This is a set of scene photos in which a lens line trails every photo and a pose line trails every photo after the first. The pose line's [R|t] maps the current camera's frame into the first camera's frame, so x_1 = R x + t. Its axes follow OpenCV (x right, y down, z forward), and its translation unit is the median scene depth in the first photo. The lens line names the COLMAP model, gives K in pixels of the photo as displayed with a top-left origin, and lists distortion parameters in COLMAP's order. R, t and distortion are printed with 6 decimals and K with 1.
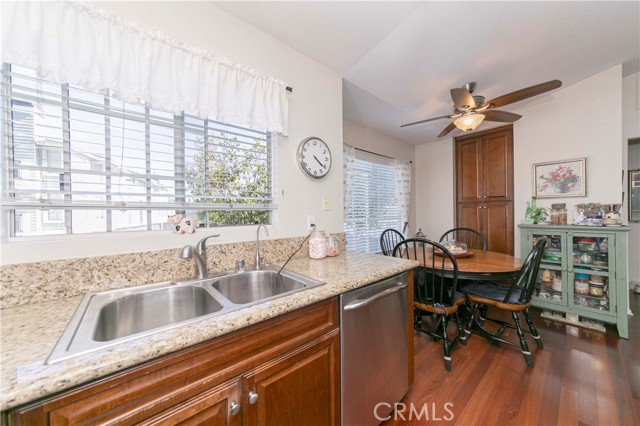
lens RADIAL K [[230.4, 0, 310.9], [0, 230.4, 213.8], [0, 0, 1]] dist [-0.002986, -0.000215]
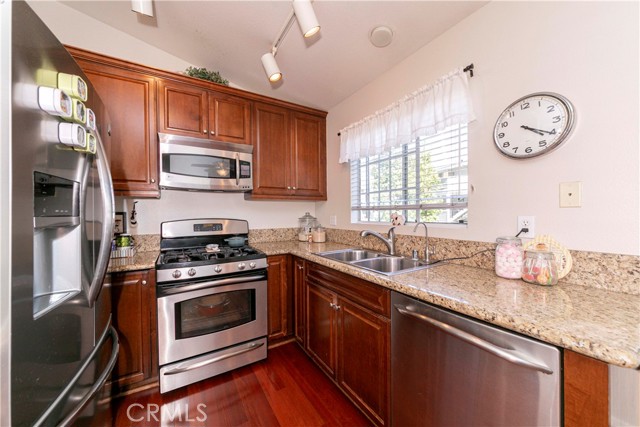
lens RADIAL K [[237.4, 0, 321.5], [0, 237.4, 216.6], [0, 0, 1]] dist [-0.005665, 0.000057]
pose [[-0.150331, 0.026996, -0.988267, 0.784221], [0.008466, 0.999626, 0.026018, -0.012488], [0.988600, -0.004455, -0.150503, 0.532489]]
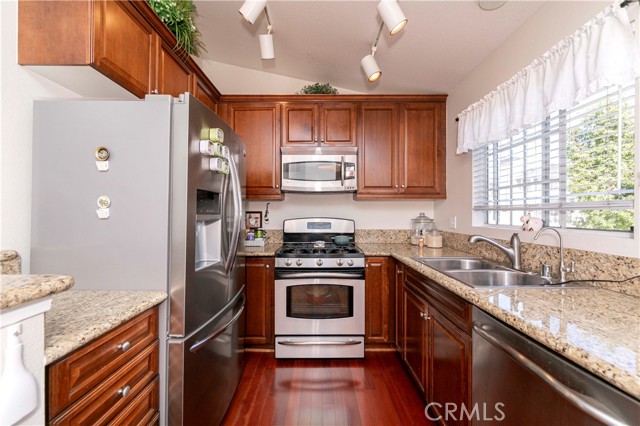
lens RADIAL K [[268.0, 0, 316.9], [0, 268.0, 212.9], [0, 0, 1]] dist [-0.001977, 0.000760]
pose [[-0.647750, 0.009328, -0.761796, 0.837304], [0.004996, 0.999956, 0.007996, -0.014160], [0.761837, 0.001373, -0.647767, 0.760836]]
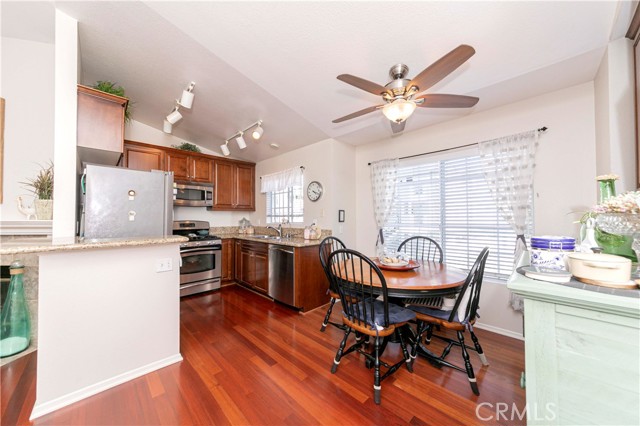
lens RADIAL K [[230.4, 0, 324.9], [0, 230.4, 212.4], [0, 0, 1]] dist [-0.002986, -0.000215]
pose [[0.090382, -0.011176, -0.995844, 2.108082], [-0.000226, 0.999937, -0.011242, -0.032698], [0.995907, 0.001241, 0.090374, 0.930409]]
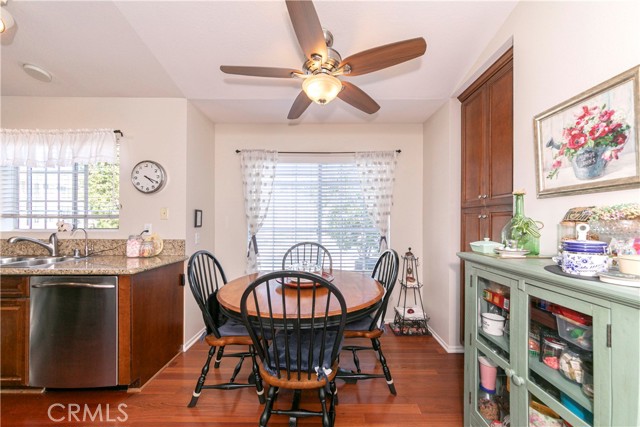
lens RADIAL K [[230.4, 0, 325.4], [0, 230.4, 220.7], [0, 0, 1]] dist [-0.002986, -0.000215]
pose [[0.763091, 0.013858, -0.646143, 1.578086], [-0.014497, 0.999886, 0.004324, -0.026762], [0.646129, 0.006068, 0.763204, 0.687471]]
